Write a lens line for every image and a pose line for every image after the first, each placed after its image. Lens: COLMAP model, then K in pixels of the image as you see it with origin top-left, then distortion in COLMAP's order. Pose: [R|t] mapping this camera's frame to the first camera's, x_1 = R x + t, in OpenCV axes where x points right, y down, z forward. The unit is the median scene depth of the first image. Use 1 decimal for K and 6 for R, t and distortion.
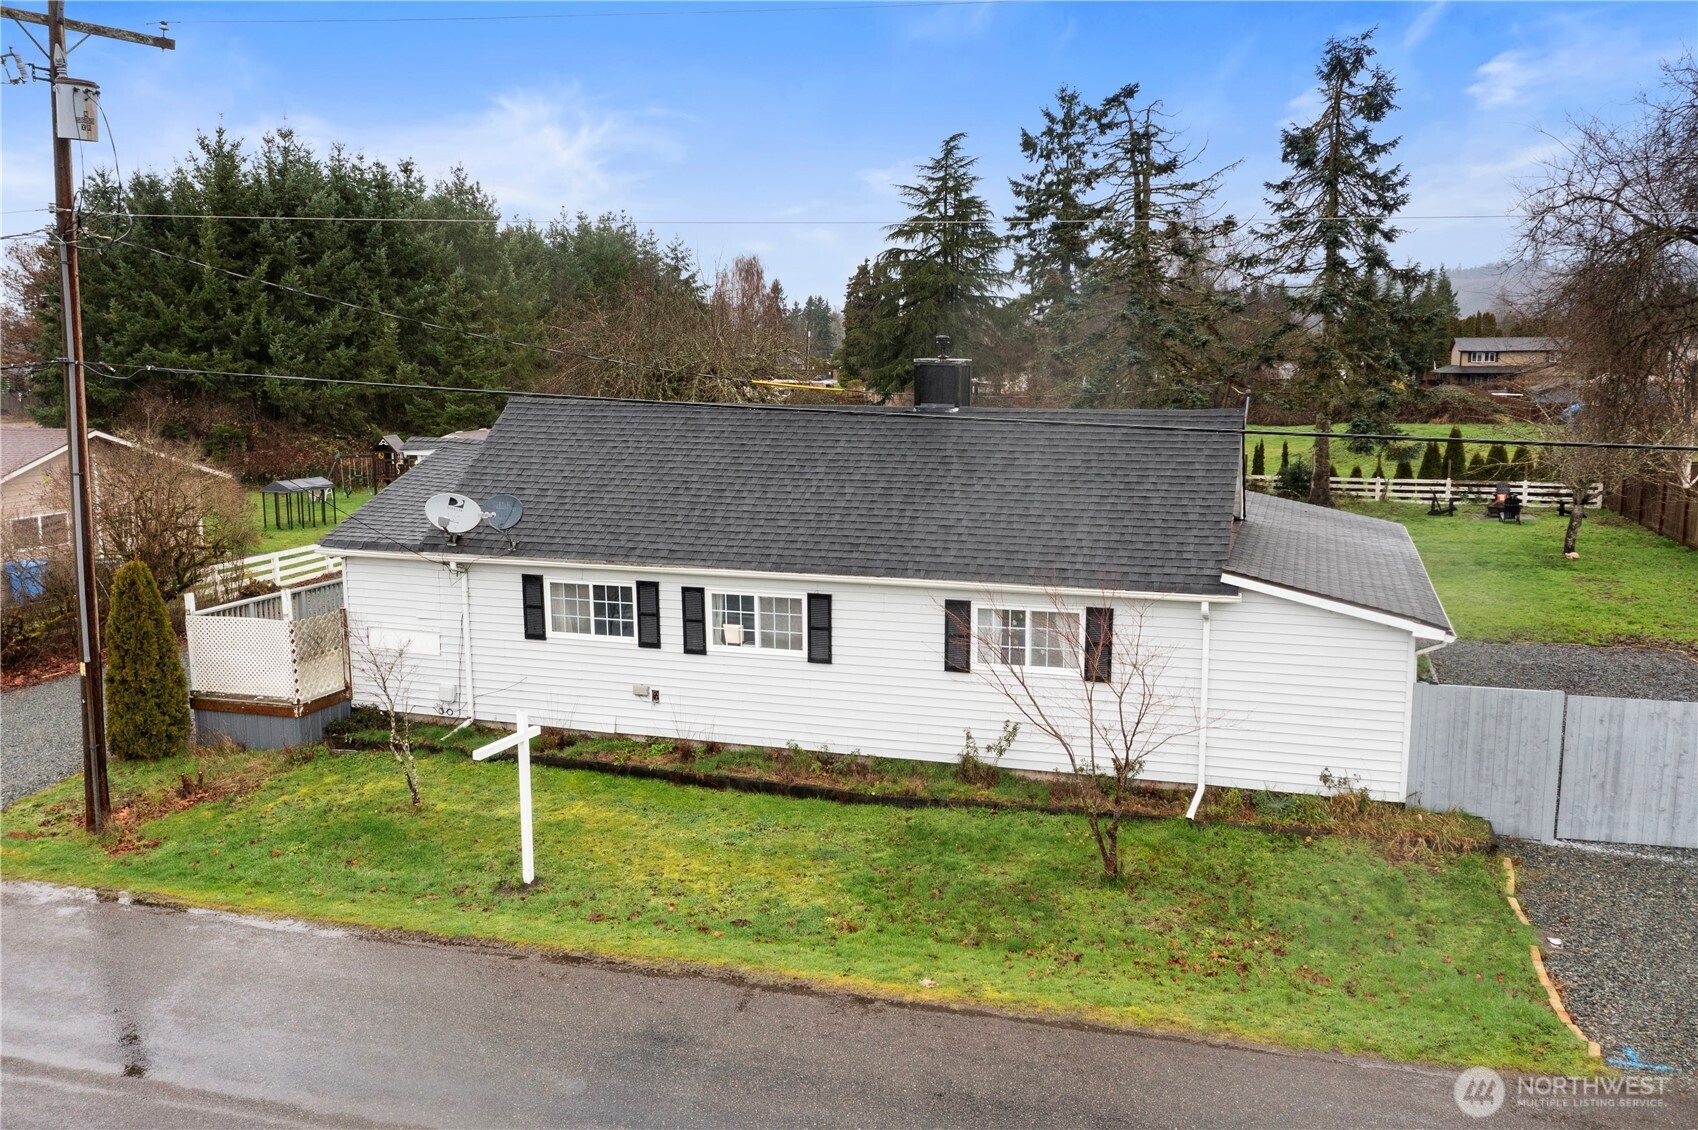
lens RADIAL K [[1370.9, 0, 849.6], [0, 1370.9, 560.7], [0, 0, 1]] dist [-0.005112, 0.011381]
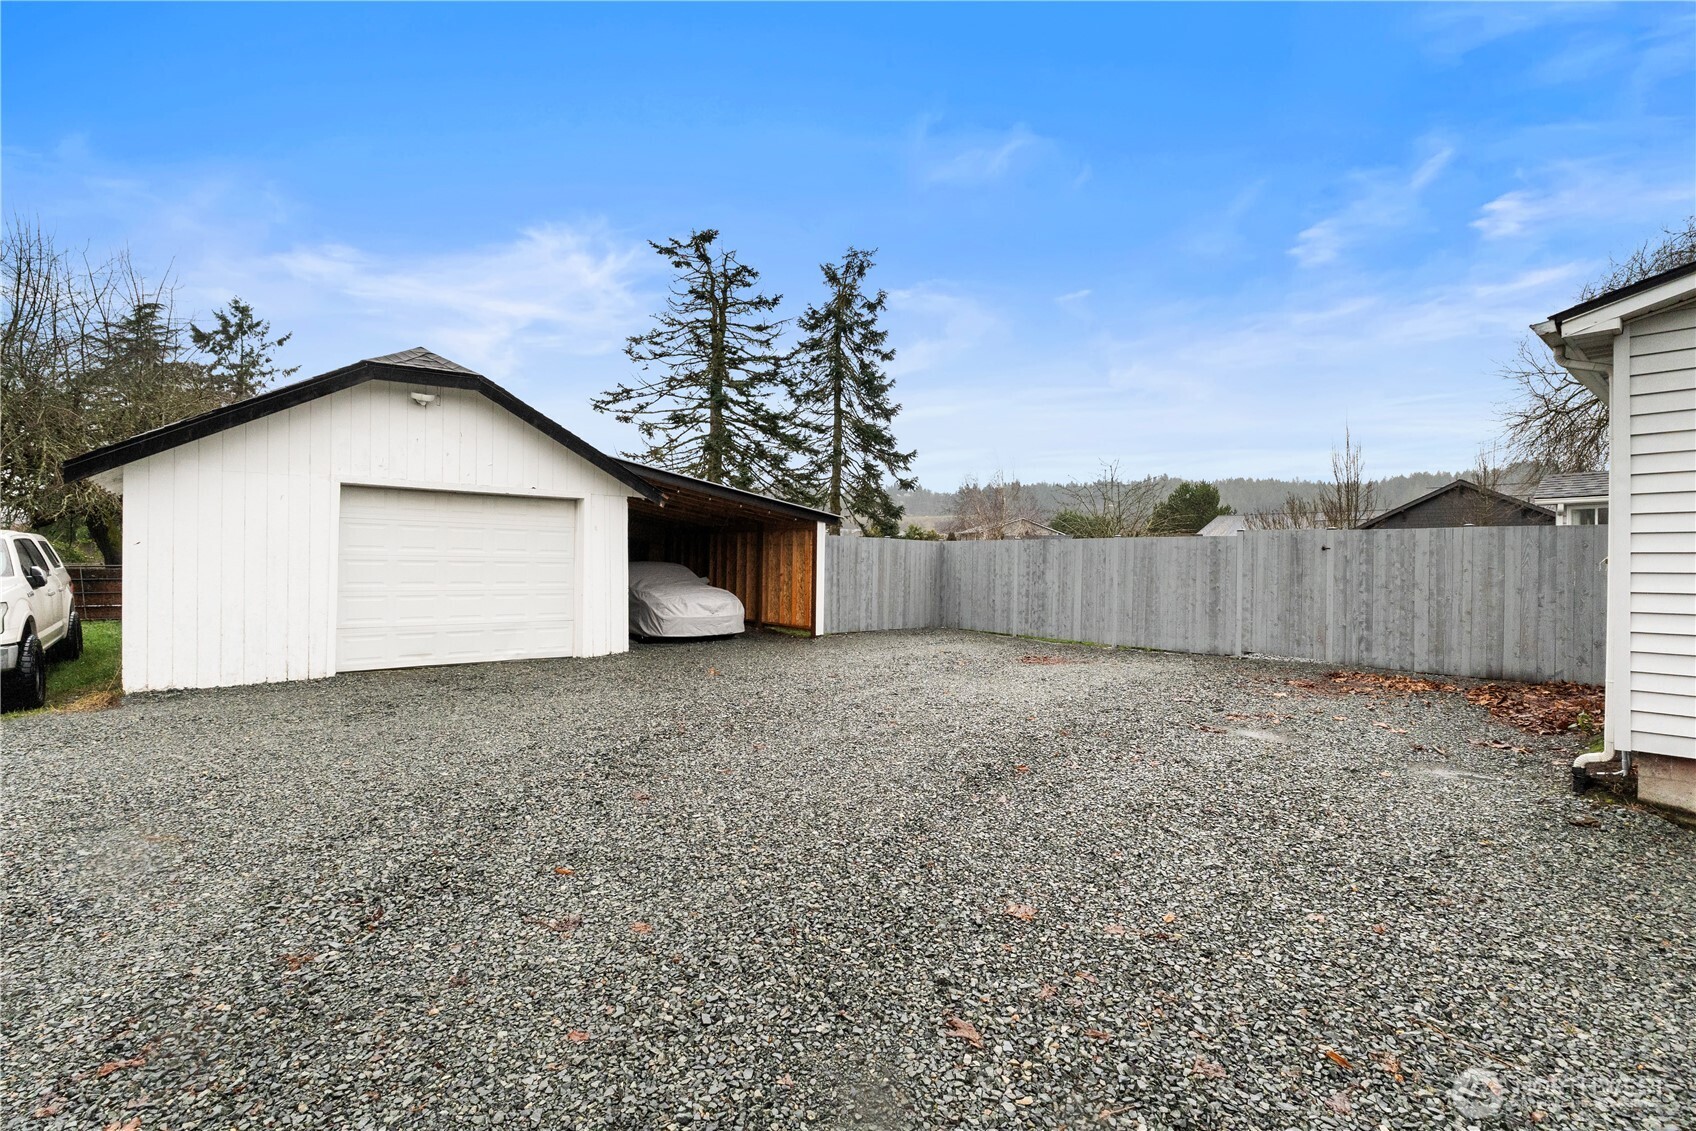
lens RADIAL K [[762.8, 0, 850.5], [0, 762.8, 575.5], [0, 0, 1]] dist [-0.002701, -0.002900]
pose [[0.552105, 0.006429, 0.833750, -0.750005], [0.102524, 0.991858, -0.075538, 0.006092], [-0.827447, 0.127184, 0.546951, 1.639841]]
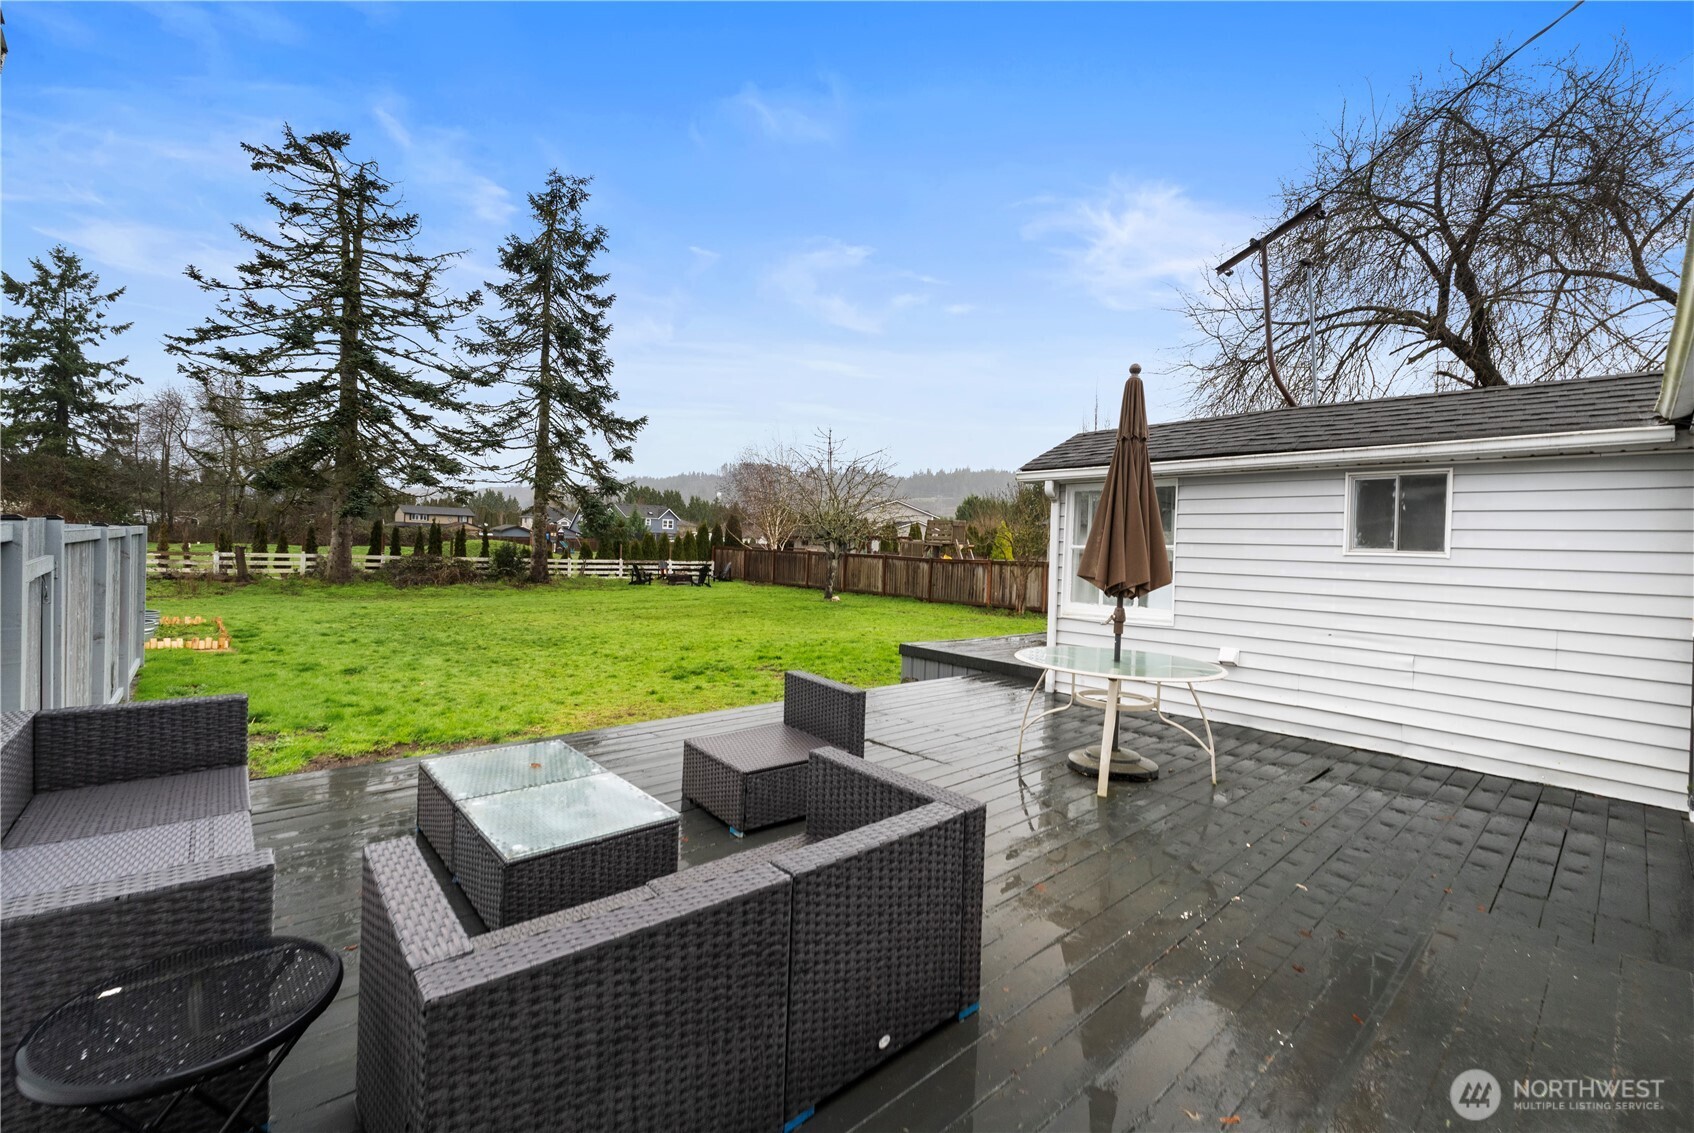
lens RADIAL K [[717.1, 0, 855.1], [0, 717.1, 554.1], [0, 0, 1]] dist [-0.012481, 0.001063]
pose [[0.502242, 0.013892, 0.864616, -0.092768], [0.090781, 0.993499, -0.068696, 0.004498], [-0.859949, 0.112993, 0.497716, 1.365772]]
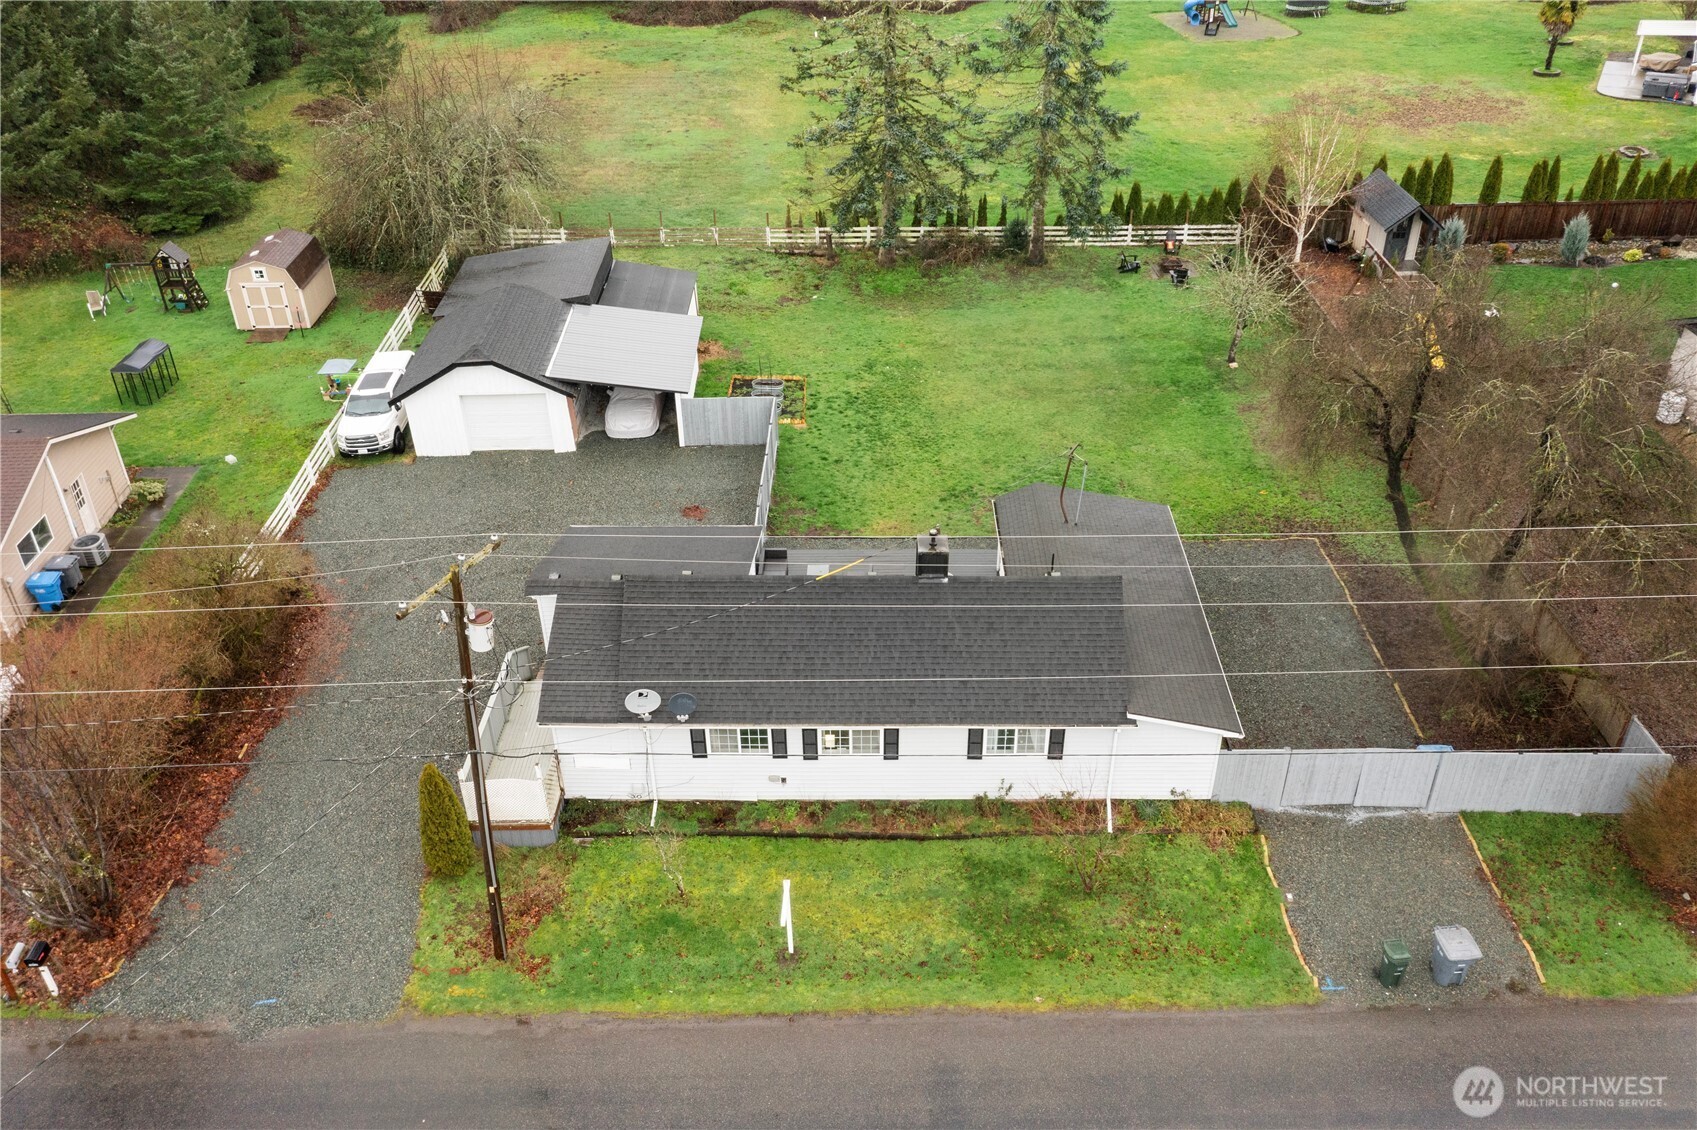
lens RADIAL K [[1370.1, 0, 848.0], [0, 1370.1, 563.2], [0, 0, 1]] dist [-0.005112, 0.011381]
pose [[0.955357, -0.168062, 0.242999, -0.467133], [0.053481, 0.907240, 0.417201, -0.900606], [-0.290574, -0.385580, 0.875726, -0.390427]]
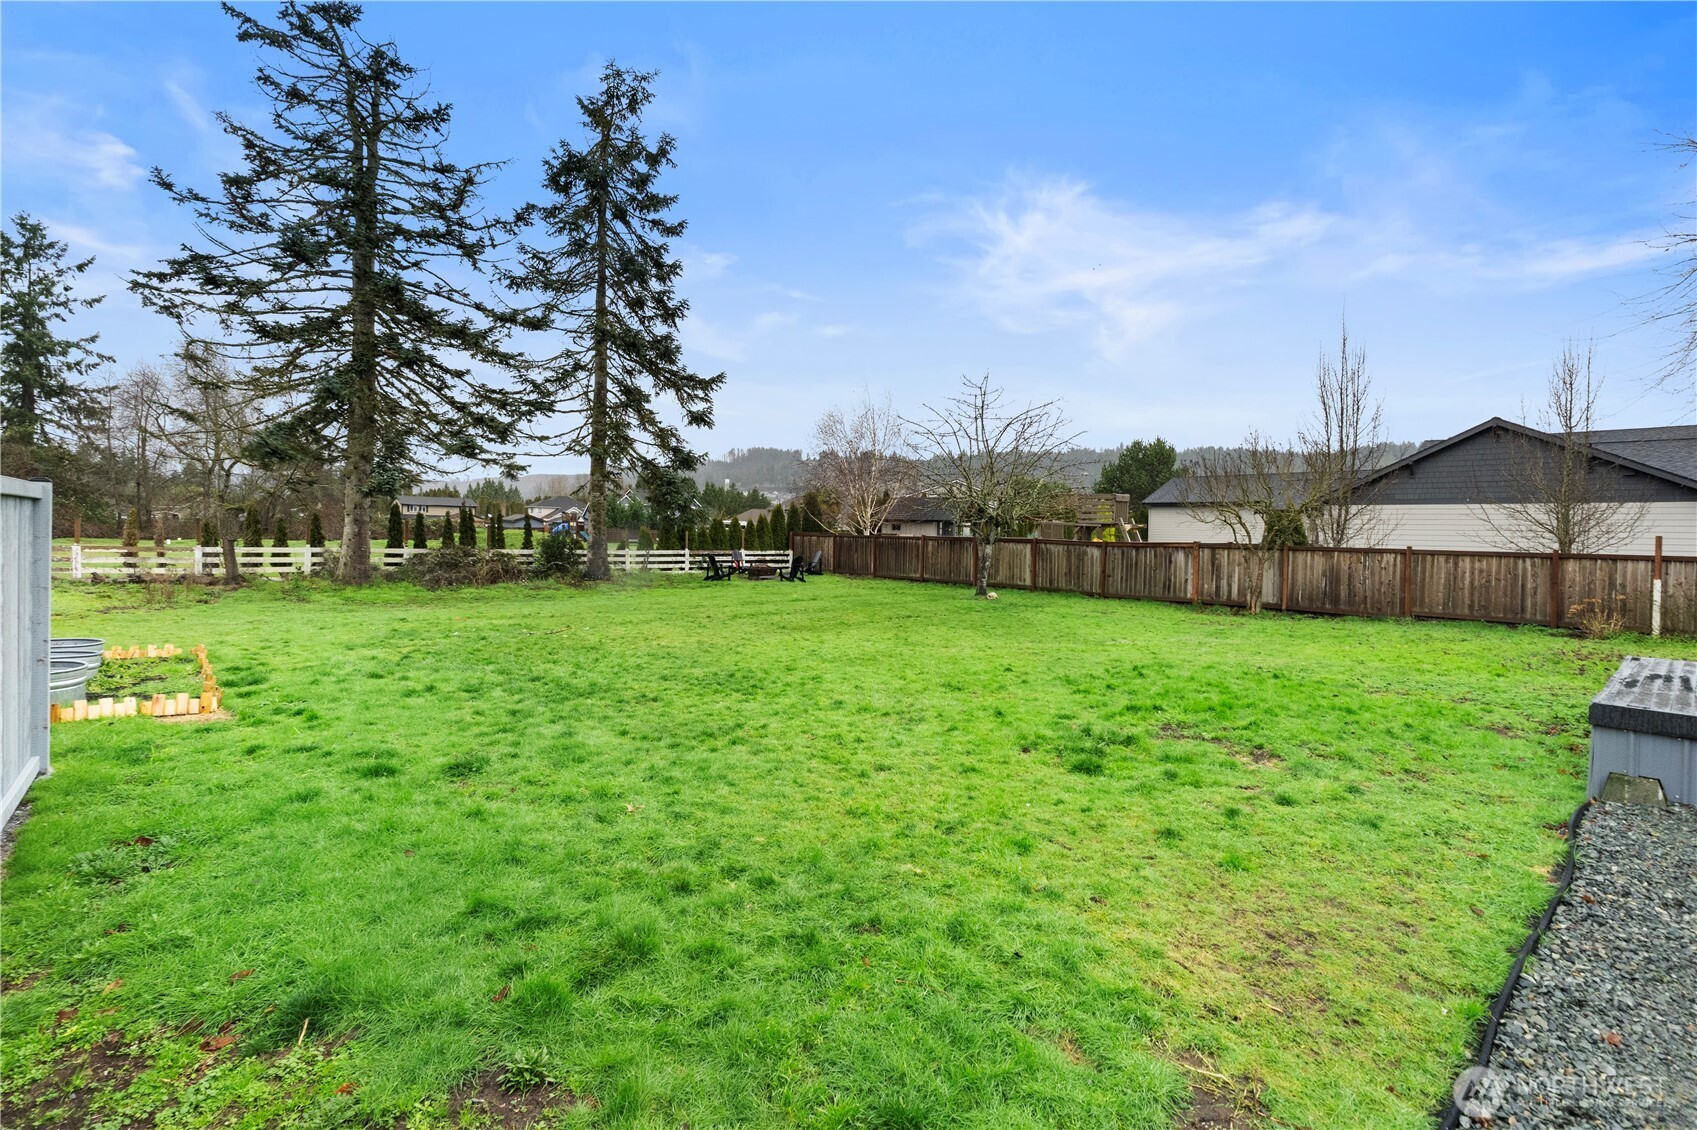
lens RADIAL K [[763.2, 0, 858.6], [0, 763.2, 540.9], [0, 0, 1]] dist [-0.002701, -0.002900]
pose [[0.518313, 0.008339, 0.855150, 0.009946], [0.104130, 0.991897, -0.072787, -0.027743], [-0.848828, 0.126774, 0.513245, 1.676052]]
